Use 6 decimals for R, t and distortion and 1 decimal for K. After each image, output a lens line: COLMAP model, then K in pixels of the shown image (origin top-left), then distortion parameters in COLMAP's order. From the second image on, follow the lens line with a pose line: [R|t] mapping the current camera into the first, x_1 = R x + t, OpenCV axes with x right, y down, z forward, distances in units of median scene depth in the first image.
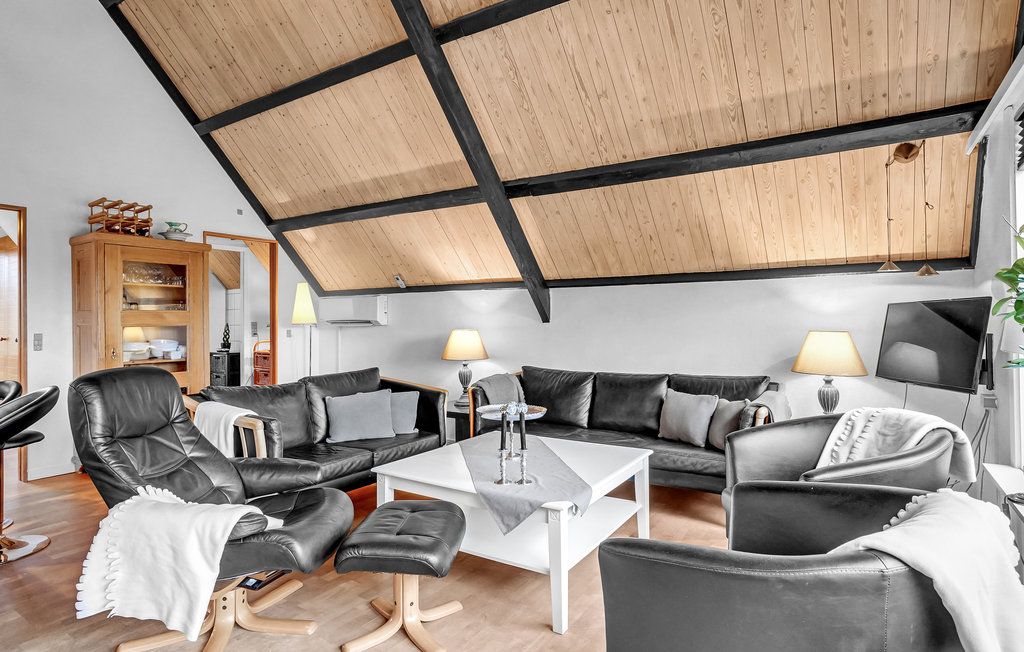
lens RADIAL K [[553.1, 0, 505.4], [0, 553.1, 318.2], [0, 0, 1]] dist [-0.029925, 0.003573]
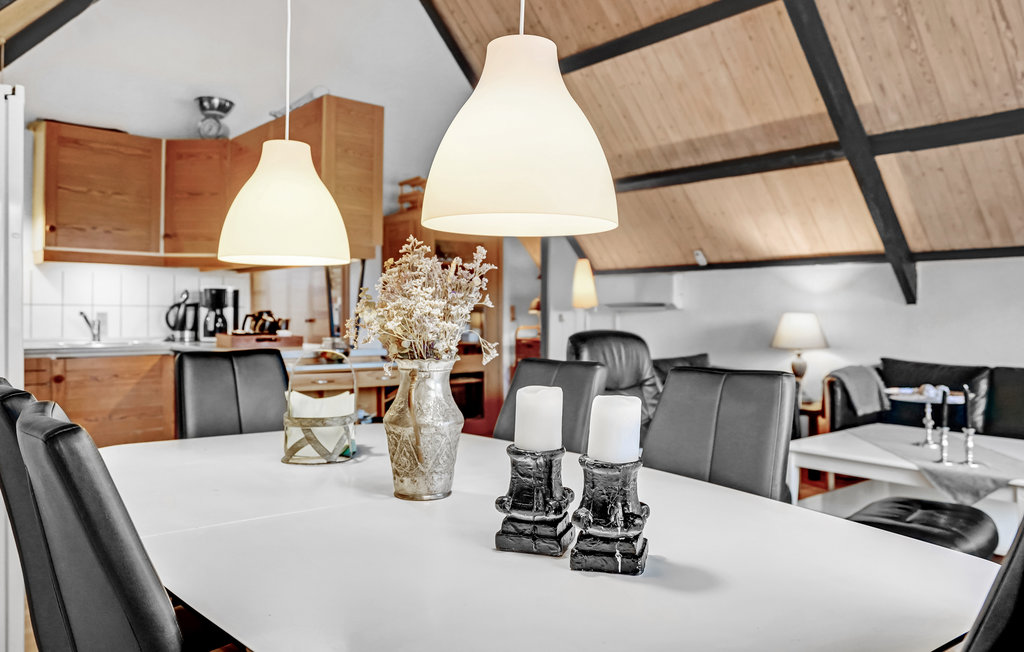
lens RADIAL K [[784.0, 0, 471.1], [0, 784.0, 310.4], [0, 0, 1]] dist [0.045729, 0.027459]
pose [[0.956944, 0.004923, -0.290230, -0.214141], [-0.004753, 0.999988, 0.001292, 0.018653], [0.290233, 0.000143, 0.956956, -0.318042]]
